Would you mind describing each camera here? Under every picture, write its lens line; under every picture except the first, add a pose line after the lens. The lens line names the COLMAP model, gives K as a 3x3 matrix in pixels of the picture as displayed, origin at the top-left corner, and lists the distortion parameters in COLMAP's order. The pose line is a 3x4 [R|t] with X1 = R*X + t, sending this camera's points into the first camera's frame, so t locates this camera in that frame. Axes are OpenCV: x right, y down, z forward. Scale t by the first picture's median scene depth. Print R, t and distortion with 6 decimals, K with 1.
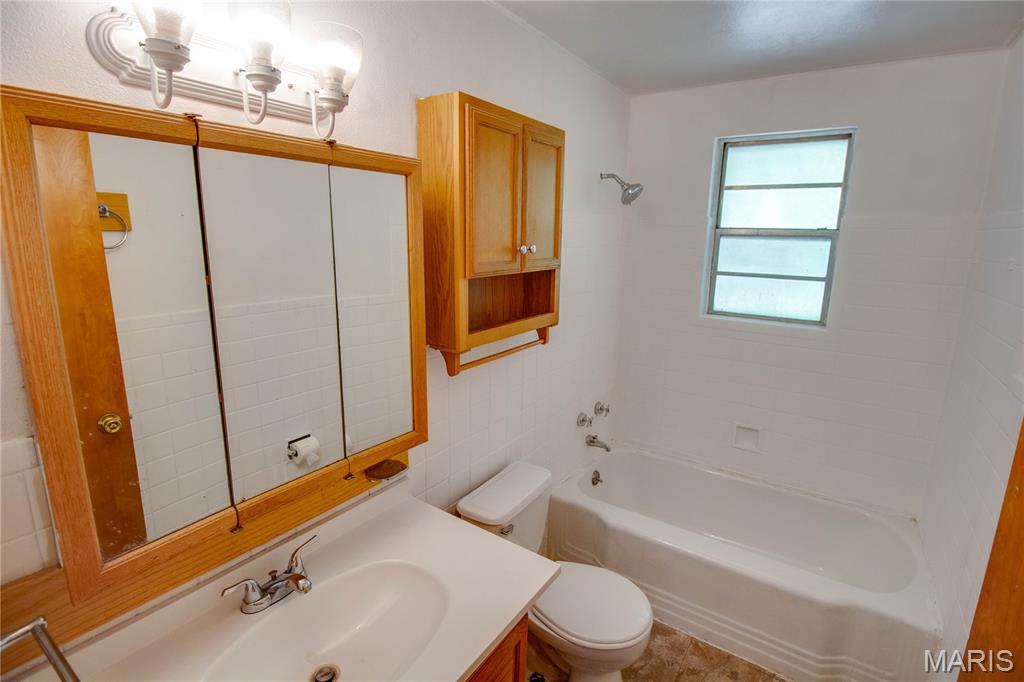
lens RADIAL K [[487.0, 0, 515.4], [0, 487.0, 324.9], [0, 0, 1]] dist [0.001537, -0.012039]
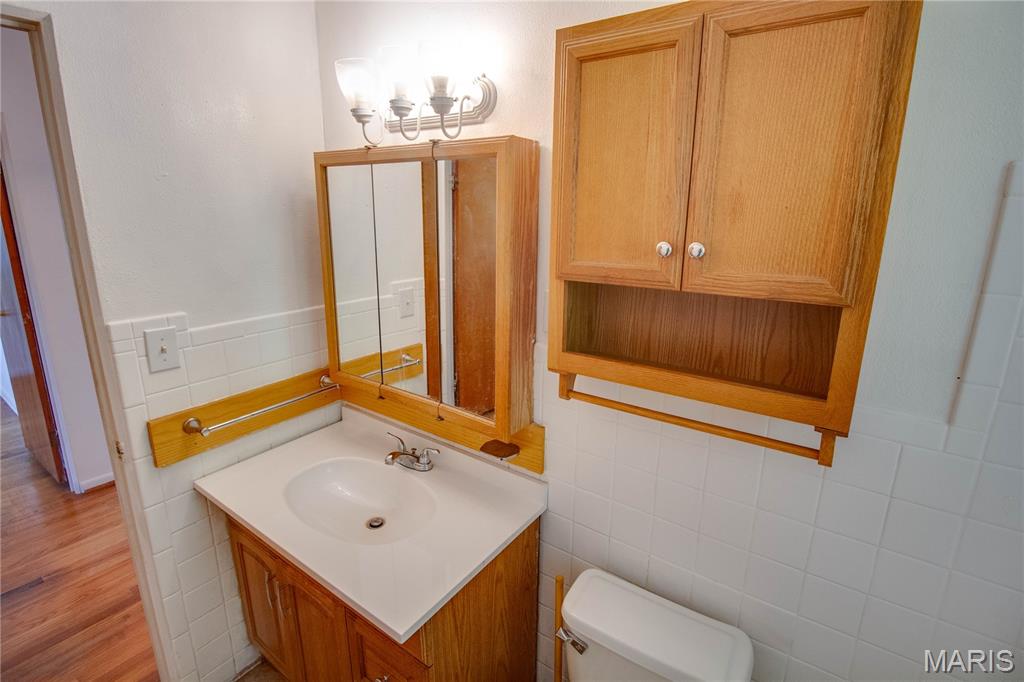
lens RADIAL K [[487.0, 0, 515.4], [0, 487.0, 324.9], [0, 0, 1]] dist [0.001537, -0.012039]
pose [[-0.019700, 0.208343, -0.977857, 0.708893], [-0.204712, 0.956486, 0.207914, -0.179927], [0.978624, 0.204275, 0.023807, 0.990823]]
